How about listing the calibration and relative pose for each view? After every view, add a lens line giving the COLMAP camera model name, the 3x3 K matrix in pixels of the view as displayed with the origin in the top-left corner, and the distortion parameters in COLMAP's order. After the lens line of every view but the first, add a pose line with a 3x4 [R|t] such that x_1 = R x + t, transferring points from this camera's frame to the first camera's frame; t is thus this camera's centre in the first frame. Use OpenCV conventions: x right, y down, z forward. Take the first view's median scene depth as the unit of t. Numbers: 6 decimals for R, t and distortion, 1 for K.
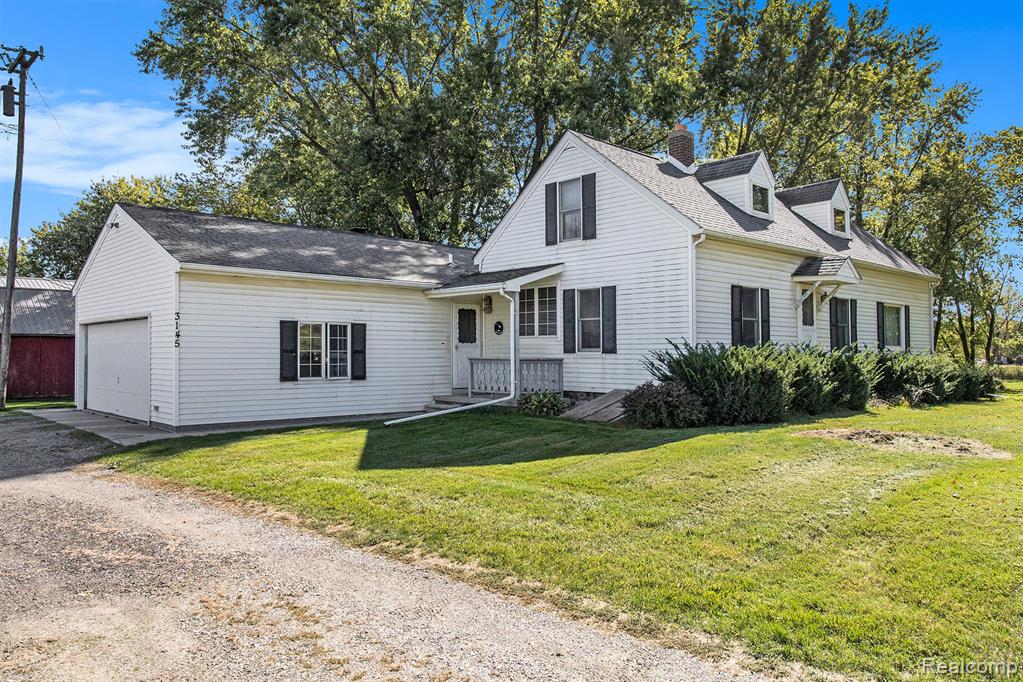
lens RADIAL K [[734.3, 0, 511.4], [0, 734.3, 341.1], [0, 0, 1]] dist [-0.004407, -0.000425]
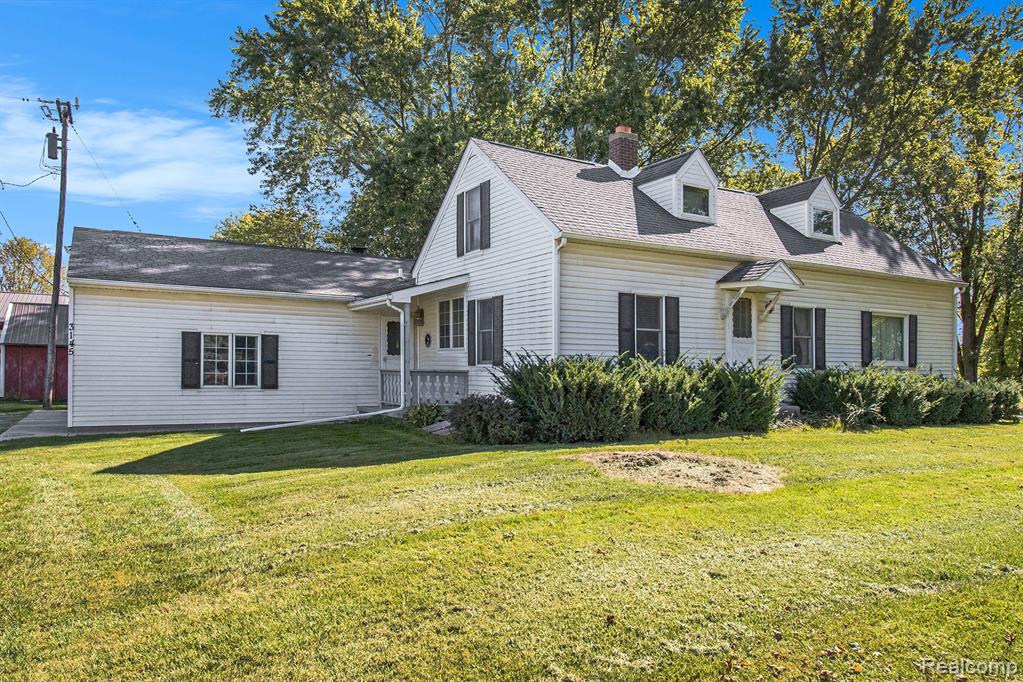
lens RADIAL K [[690.5, 0, 511.2], [0, 690.5, 350.4], [0, 0, 1]] dist [0.005707, -0.006247]
pose [[0.974574, 0.004005, -0.224032, 0.336803], [-0.006608, 0.999919, -0.010871, 0.006356], [0.223970, 0.012075, 0.974521, 0.112718]]
